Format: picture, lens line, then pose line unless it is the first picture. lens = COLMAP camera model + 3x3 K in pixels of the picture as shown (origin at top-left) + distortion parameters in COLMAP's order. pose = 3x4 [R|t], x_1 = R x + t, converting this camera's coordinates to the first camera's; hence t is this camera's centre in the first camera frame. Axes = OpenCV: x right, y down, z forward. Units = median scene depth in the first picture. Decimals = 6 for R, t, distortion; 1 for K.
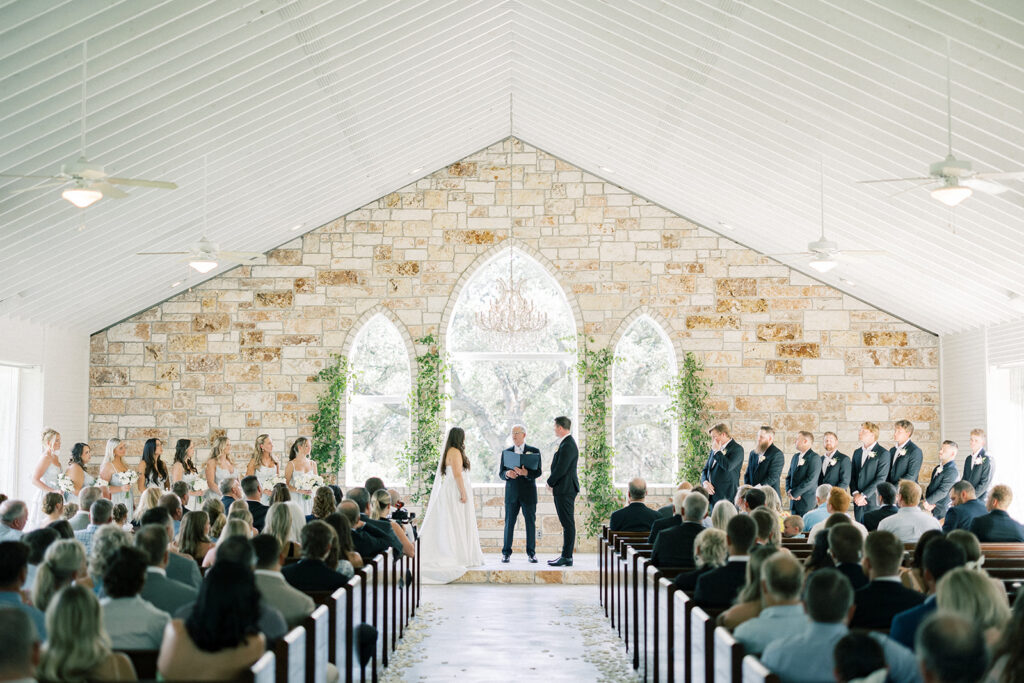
lens RADIAL K [[1441.7, 0, 512.0], [0, 1441.7, 341.5], [0, 0, 1]] dist [0.022456, 0.019566]
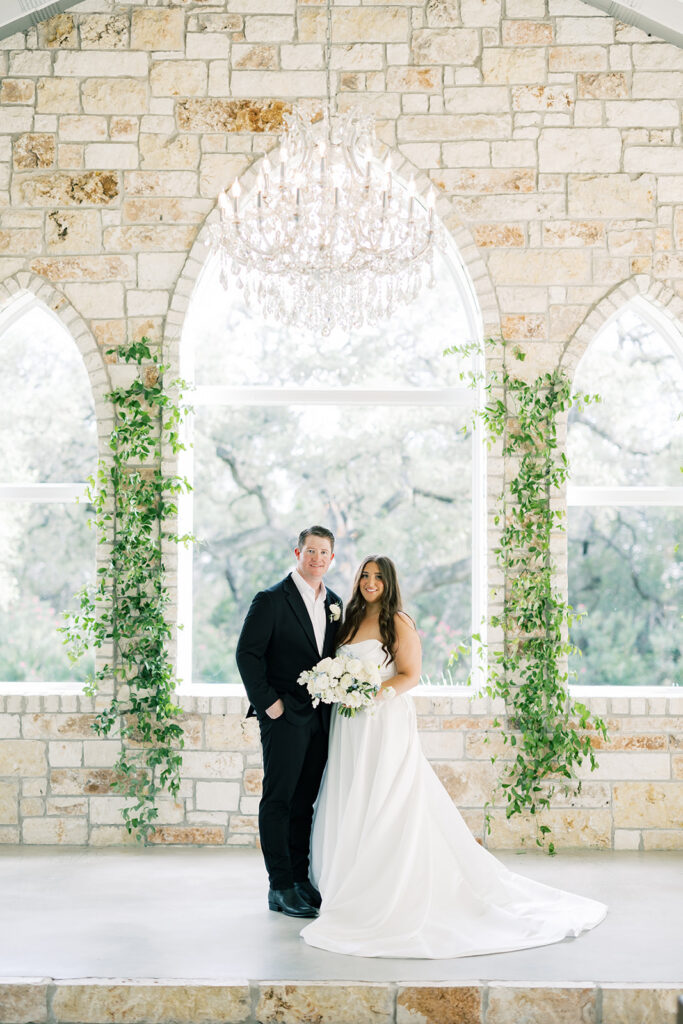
lens RADIAL K [[1441.7, 0, 341.5], [0, 1441.7, 512.0], [0, 0, 1]] dist [0.022456, 0.019566]
pose [[0.999994, 0.003427, -0.000808, 0.002862], [-0.003410, 0.999775, 0.020933, 0.036915], [0.000880, -0.020930, 0.999781, 0.567652]]
